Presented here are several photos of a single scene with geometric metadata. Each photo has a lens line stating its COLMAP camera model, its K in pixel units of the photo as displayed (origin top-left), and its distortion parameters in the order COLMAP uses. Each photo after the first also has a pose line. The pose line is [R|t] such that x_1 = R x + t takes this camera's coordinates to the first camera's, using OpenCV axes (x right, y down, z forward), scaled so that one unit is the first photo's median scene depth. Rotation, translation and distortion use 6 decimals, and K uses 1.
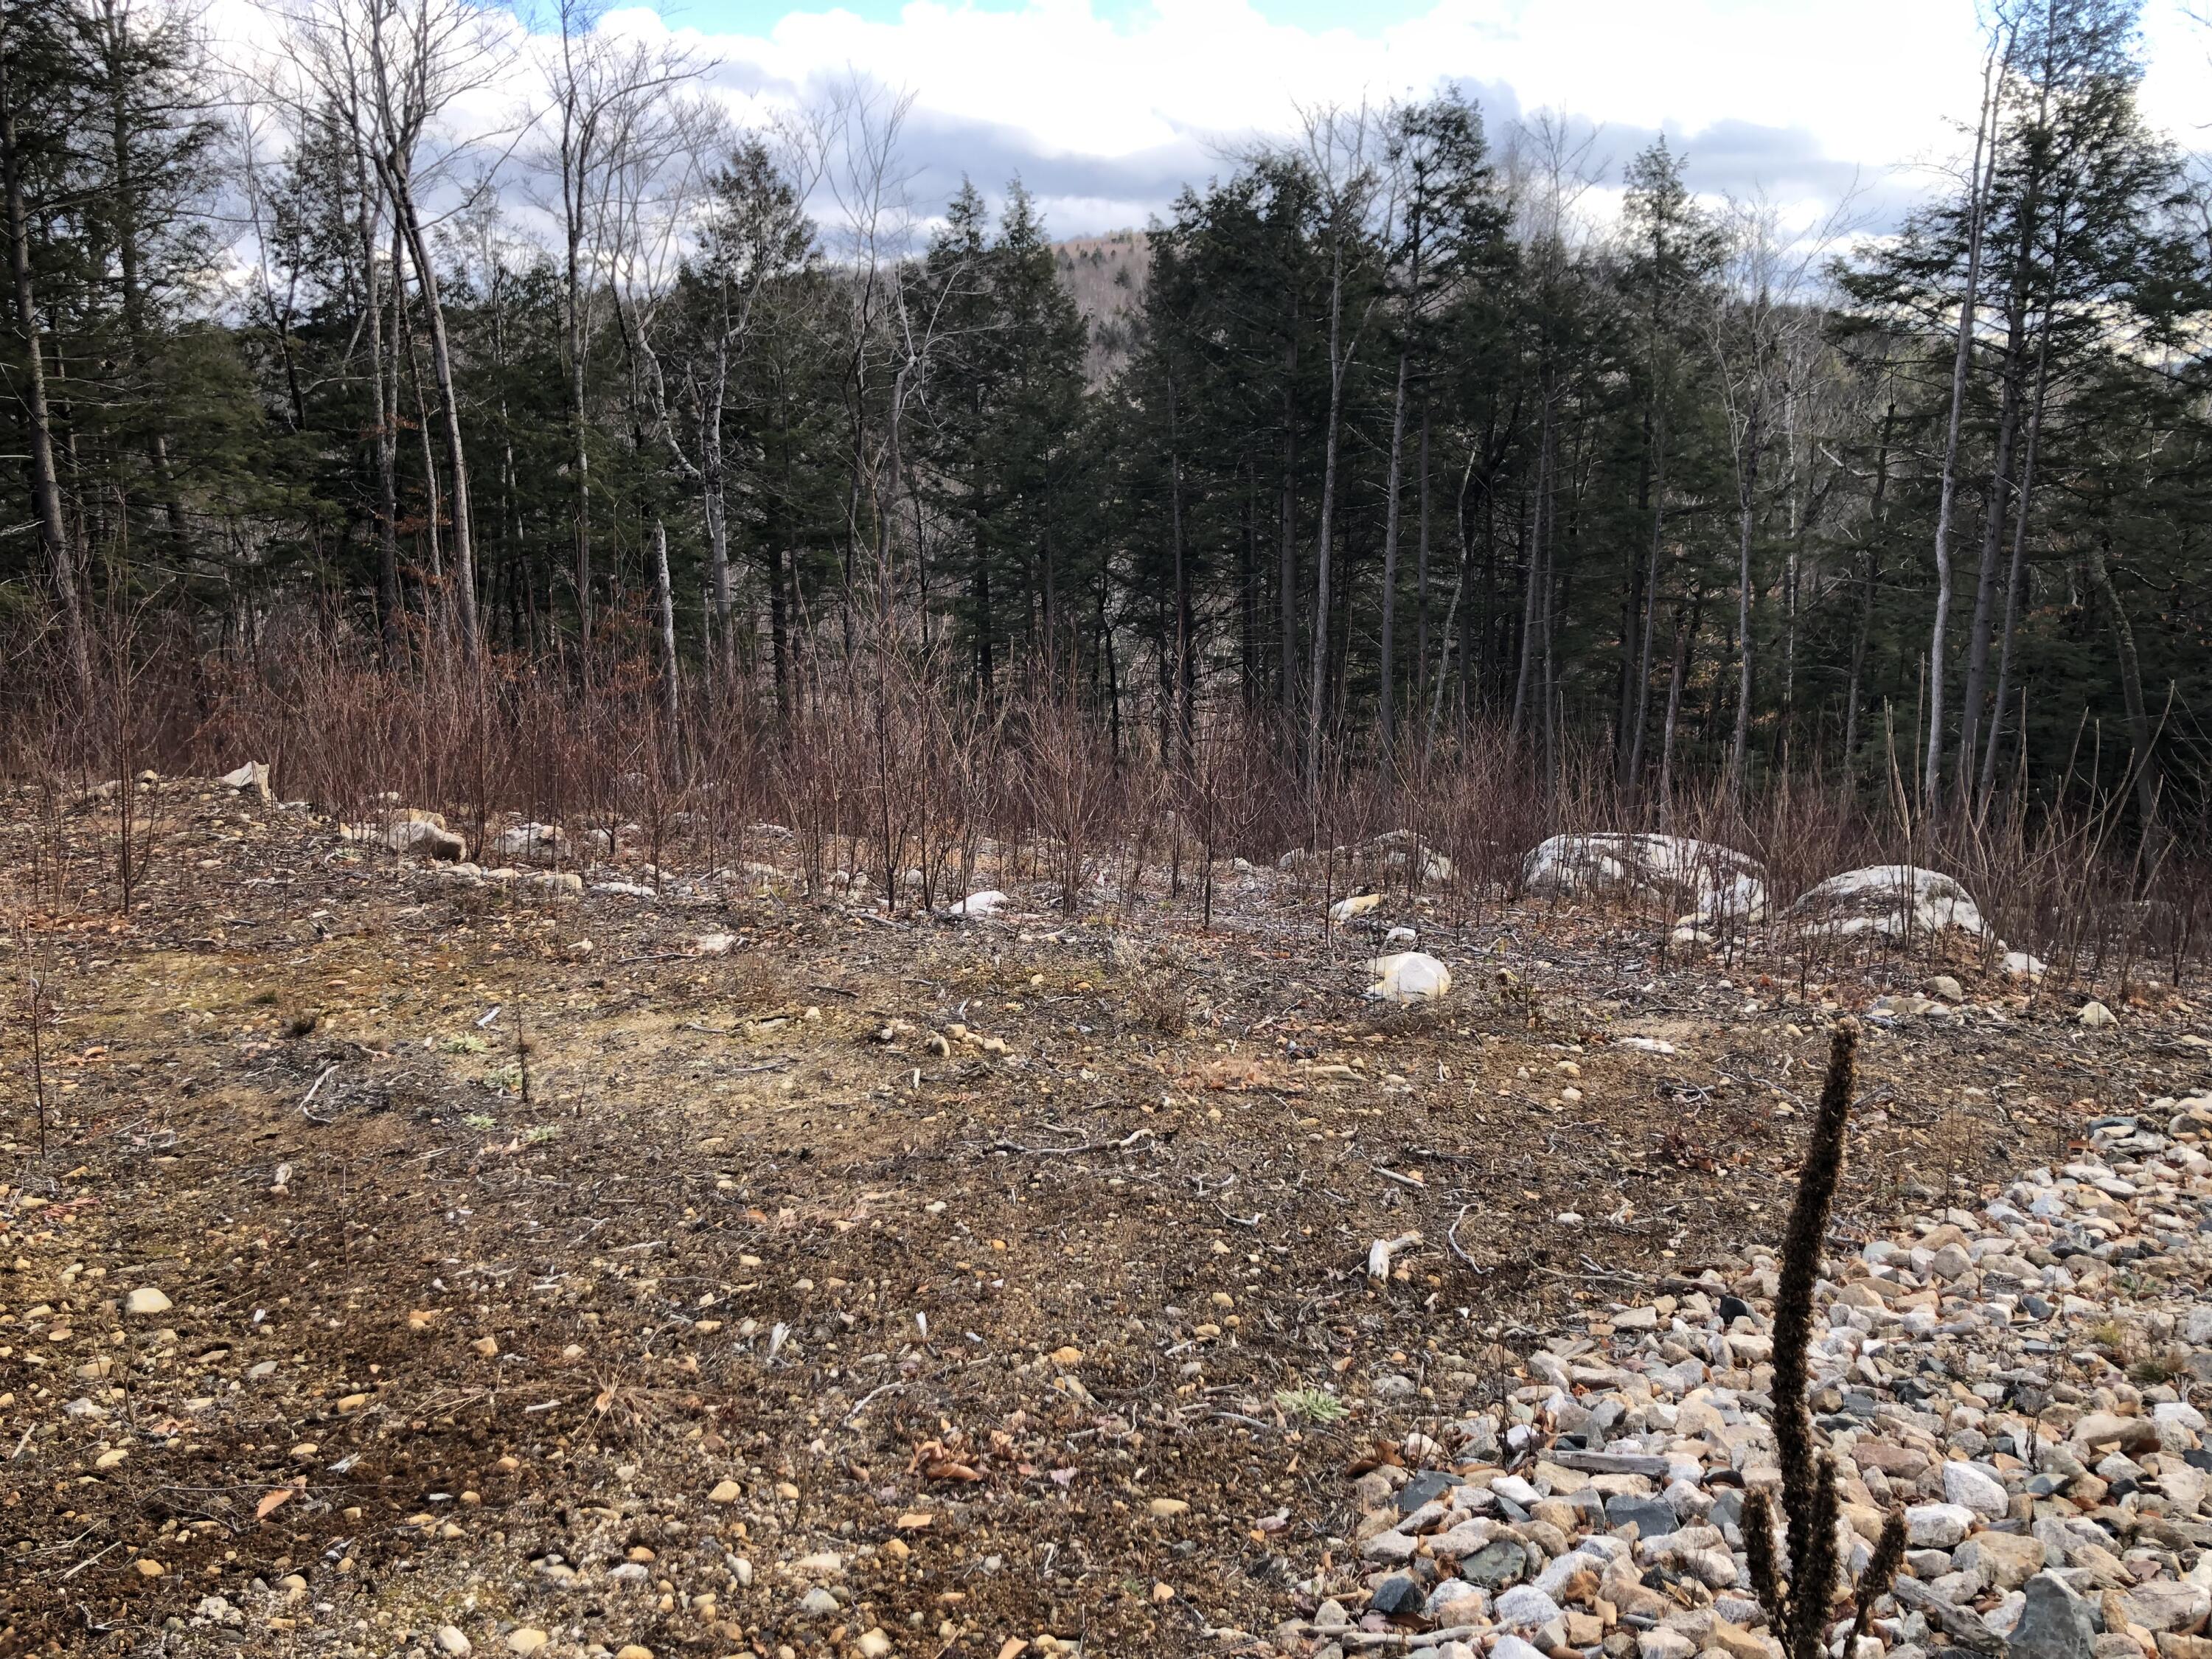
lens RADIAL K [[1790.8, 0, 1109.8], [0, 1790.8, 829.0], [0, 0, 1]] dist [0.037700, -0.050446]
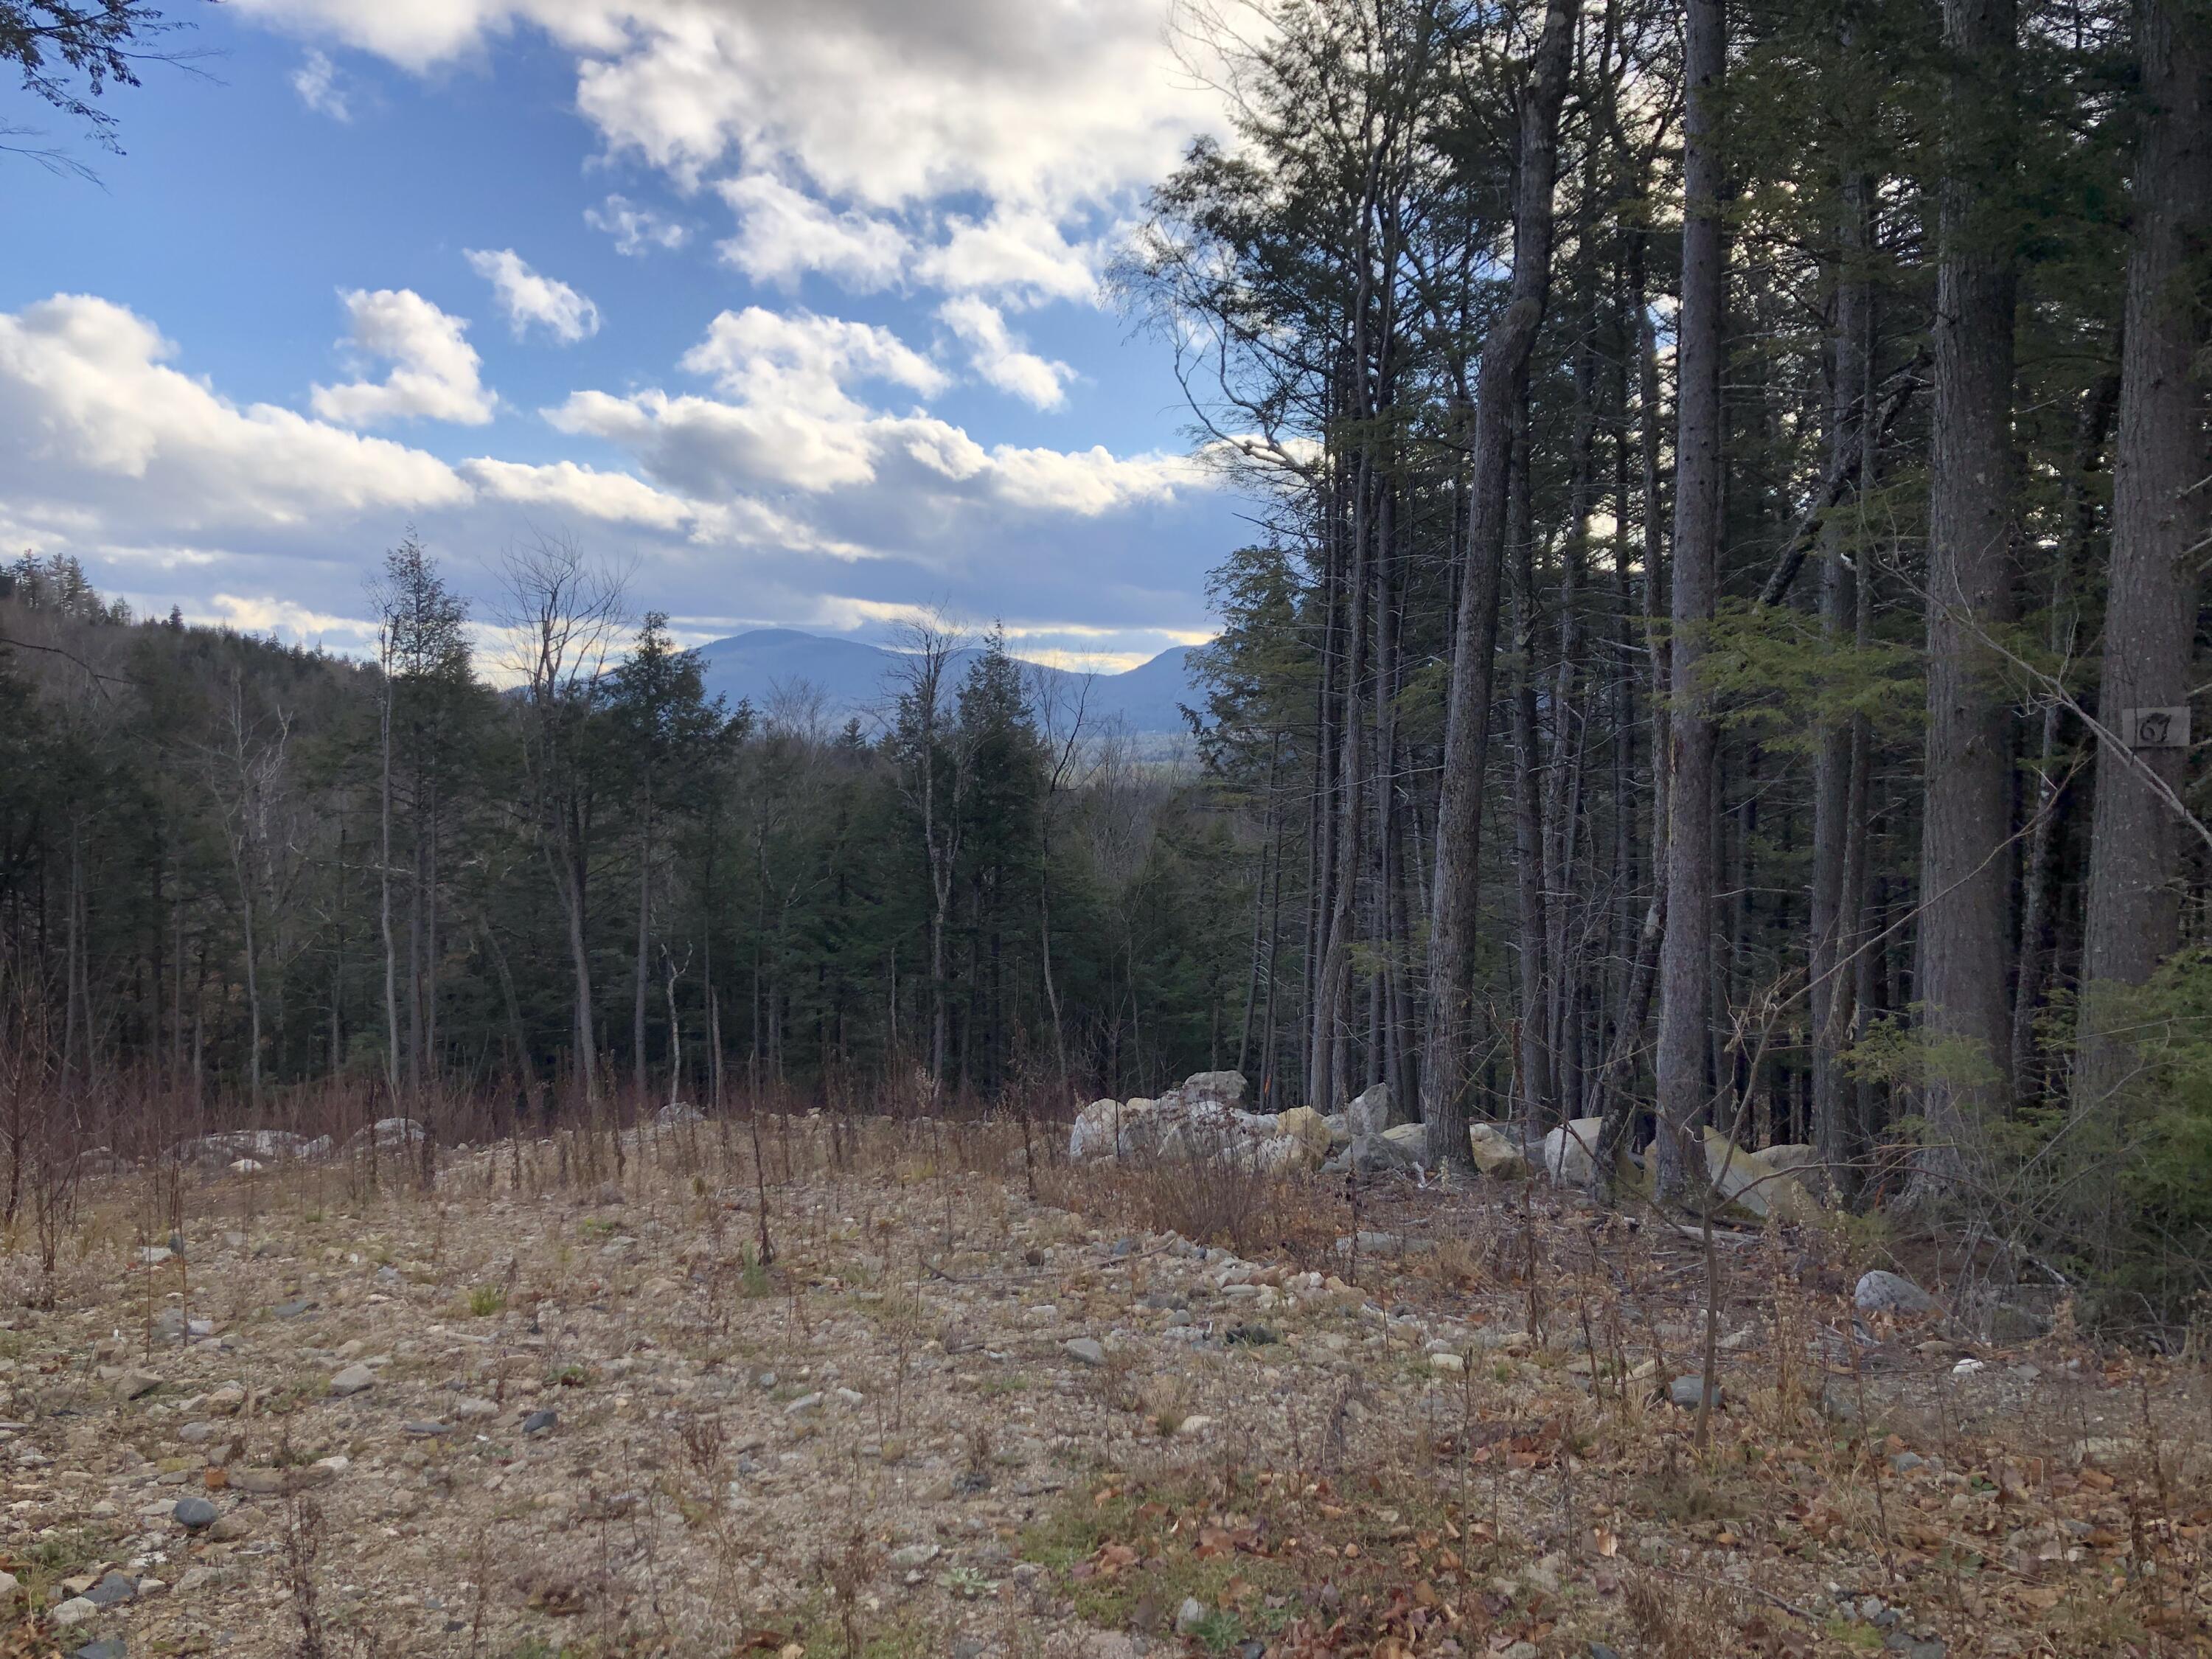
lens RADIAL K [[1790.8, 0, 1112.9], [0, 1790.8, 823.1], [0, 0, 1]] dist [0.037700, -0.050446]
pose [[0.682947, -0.025297, 0.730030, -0.256565], [0.147519, 0.983584, -0.103922, 0.010279], [-0.715417, 0.178667, 0.675468, -0.544874]]
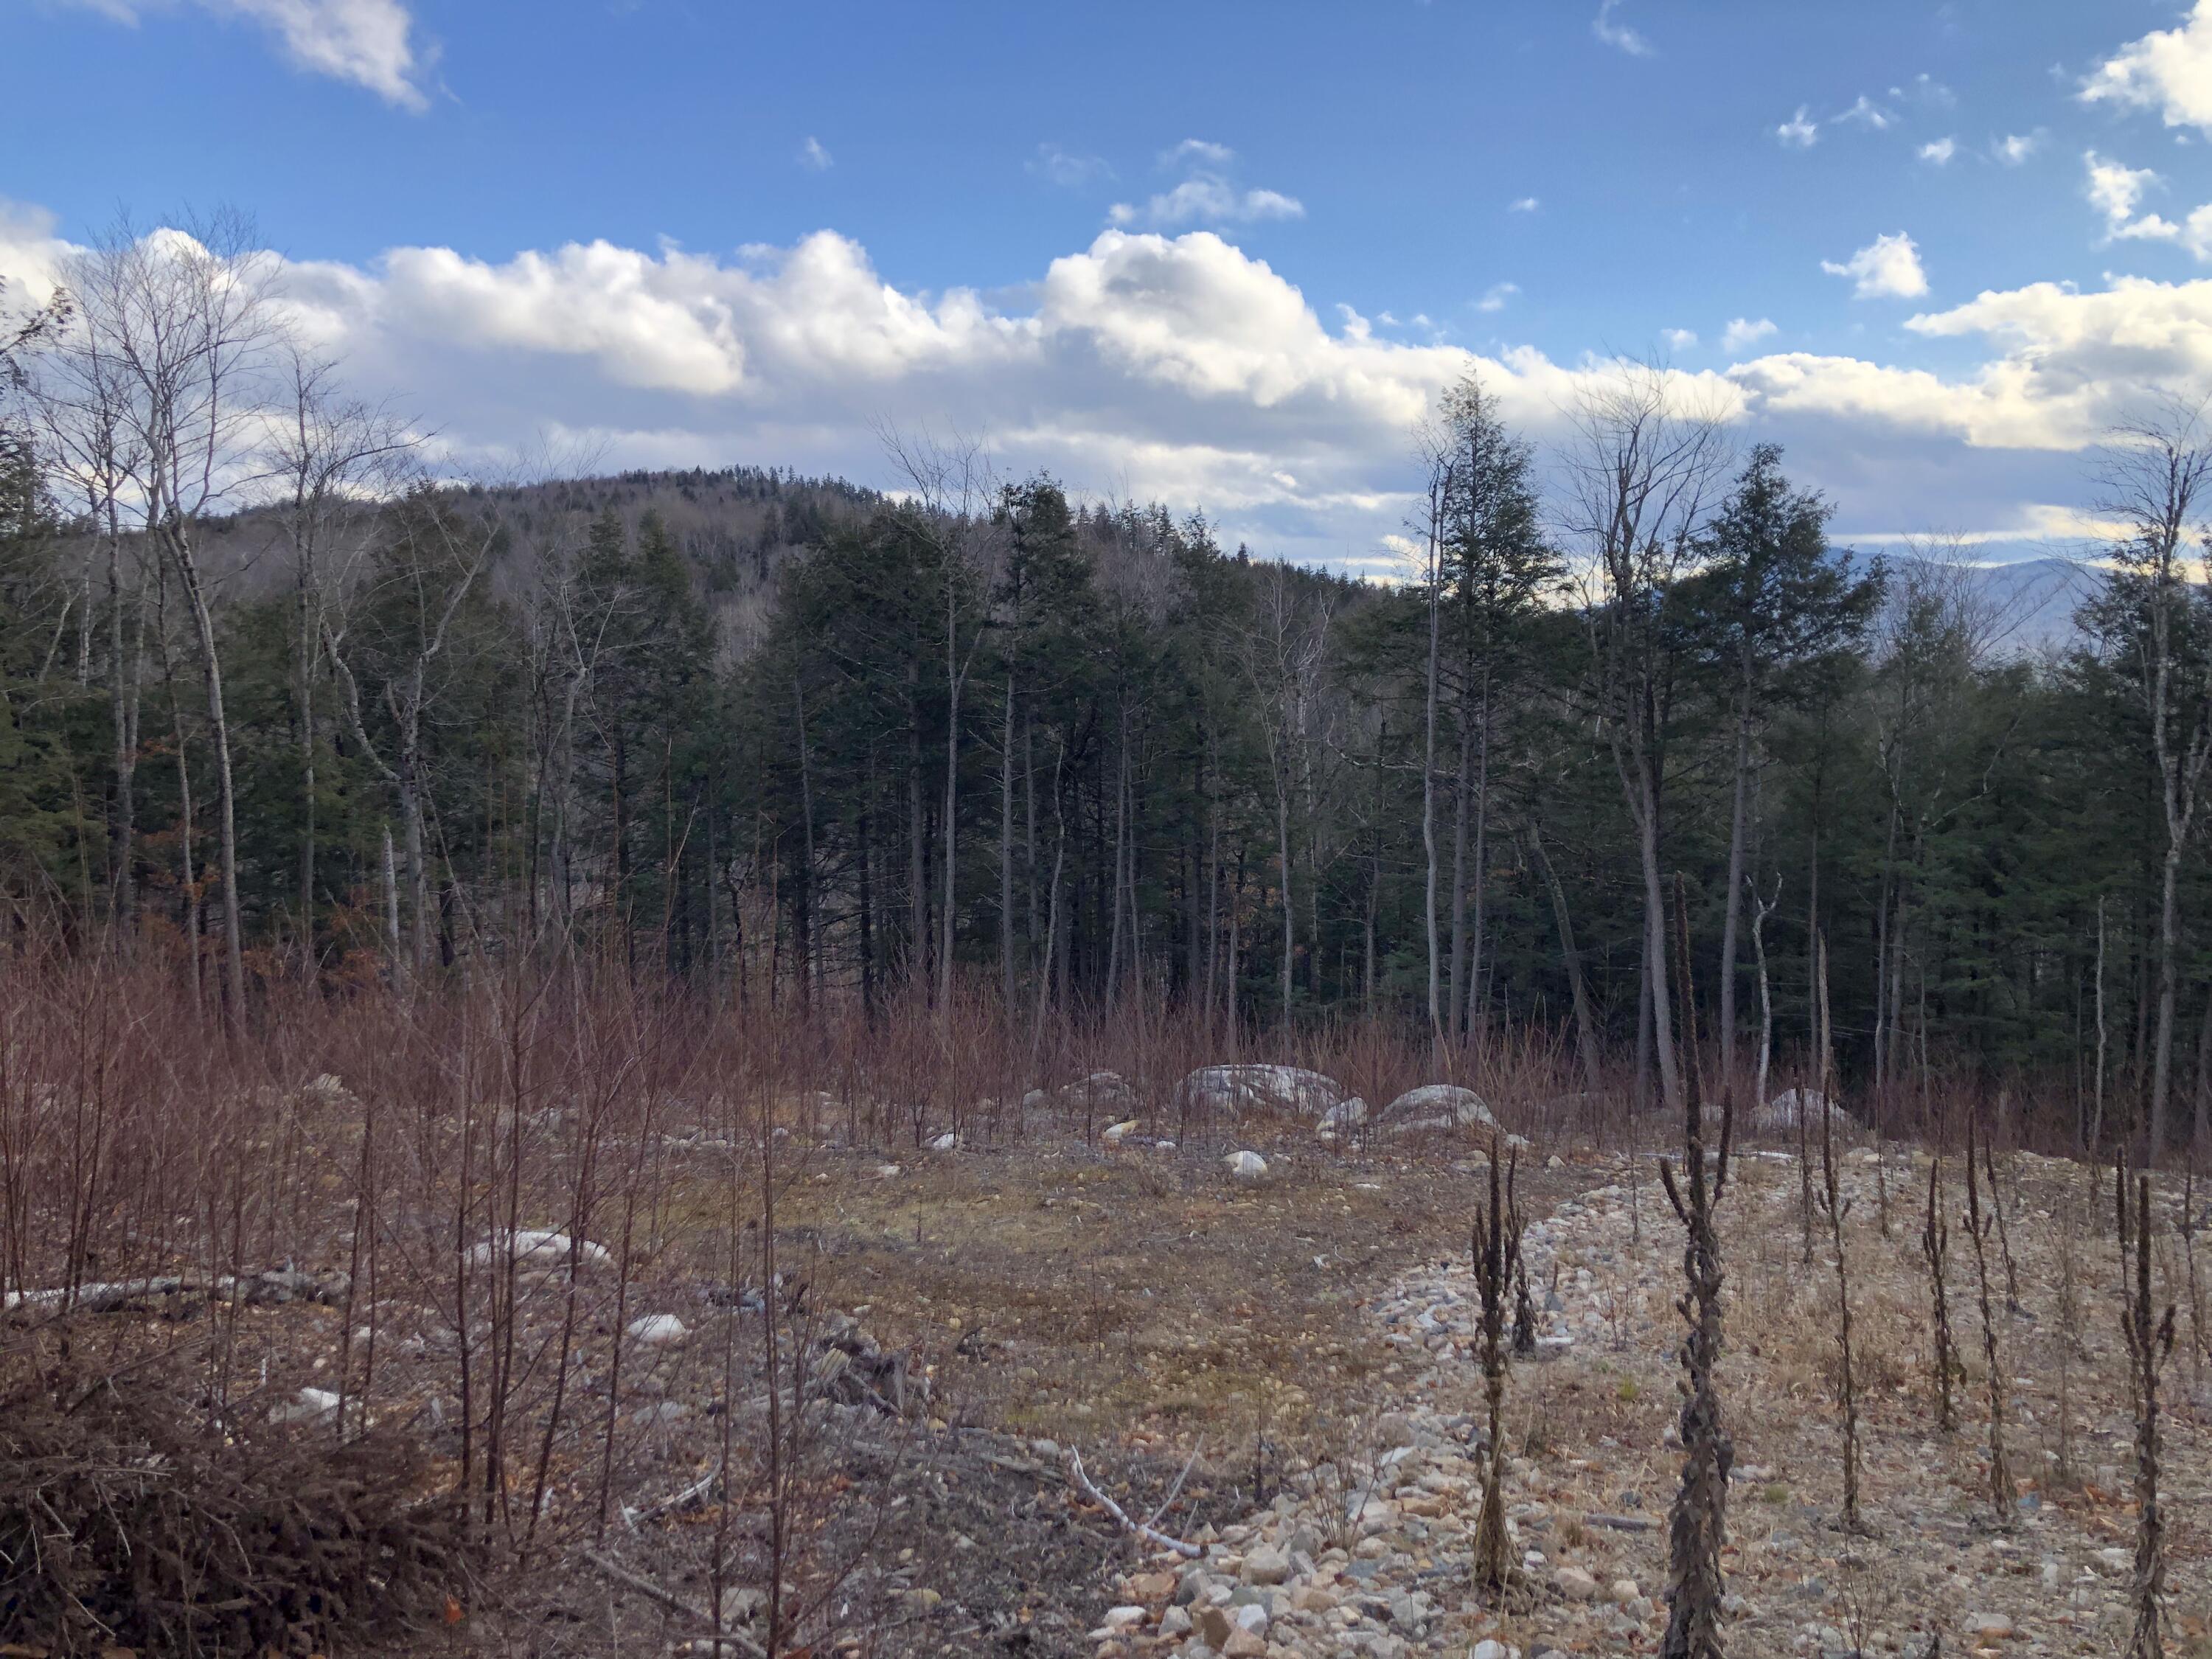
lens RADIAL K [[1790.8, 0, 1089.7], [0, 1790.8, 820.2], [0, 0, 1]] dist [0.037700, -0.050446]
pose [[0.967636, -0.017651, 0.251732, -0.124601], [0.050018, 0.991175, -0.122764, -0.015243], [-0.247344, 0.131382, 0.959979, -0.232641]]
